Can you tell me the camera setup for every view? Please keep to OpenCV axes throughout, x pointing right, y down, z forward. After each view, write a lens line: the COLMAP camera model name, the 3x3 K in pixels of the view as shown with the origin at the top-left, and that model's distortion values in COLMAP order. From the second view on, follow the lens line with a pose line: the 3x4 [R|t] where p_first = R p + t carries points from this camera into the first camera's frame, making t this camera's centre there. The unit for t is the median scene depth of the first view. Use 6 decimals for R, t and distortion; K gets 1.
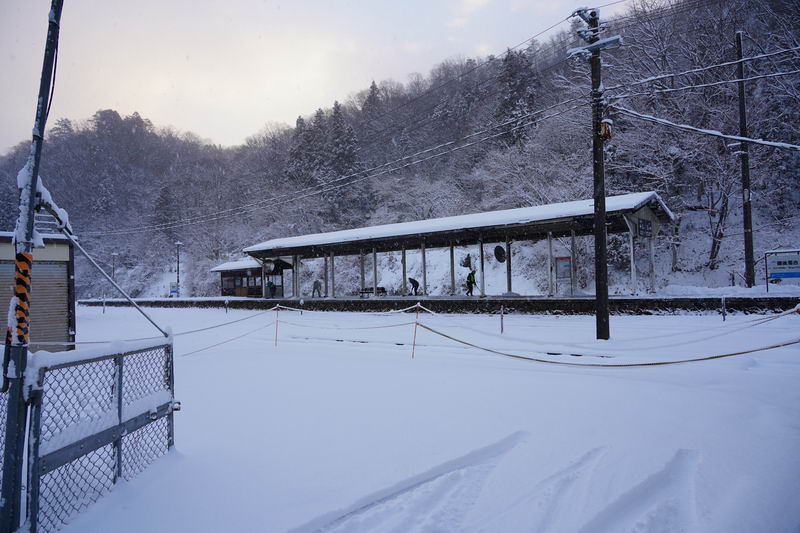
lens RADIAL K [[545.7, 0, 400.0], [0, 545.7, 266.5], [0, 0, 1]] dist [-0.027802, -0.000251]
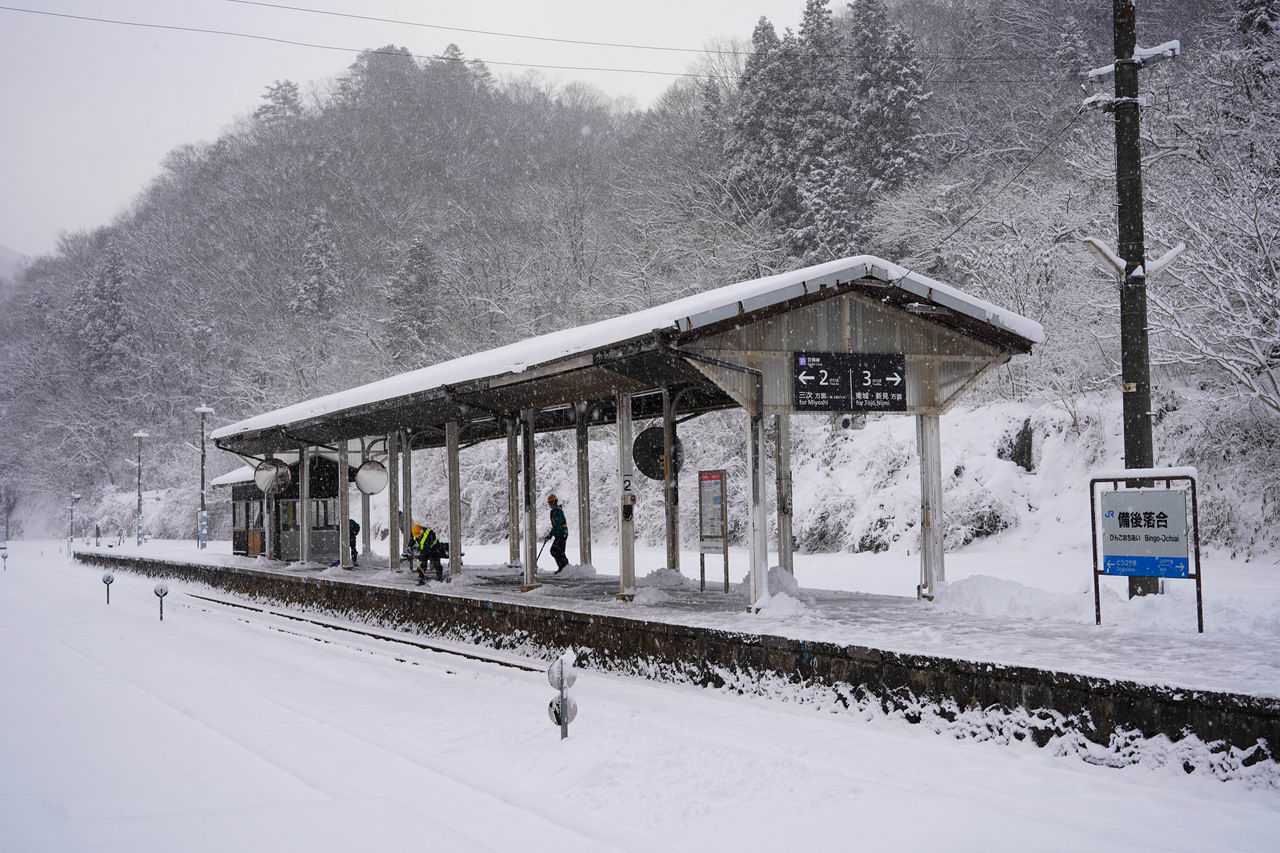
lens RADIAL K [[1564.6, 0, 640.0], [0, 1564.6, 426.5], [0, 0, 1]] dist [0.008297, -0.010064]
pose [[0.914333, -0.013047, -0.404753, 0.153653], [0.012904, 0.999912, -0.003083, -0.010024], [0.404758, -0.002404, 0.914421, 0.039962]]
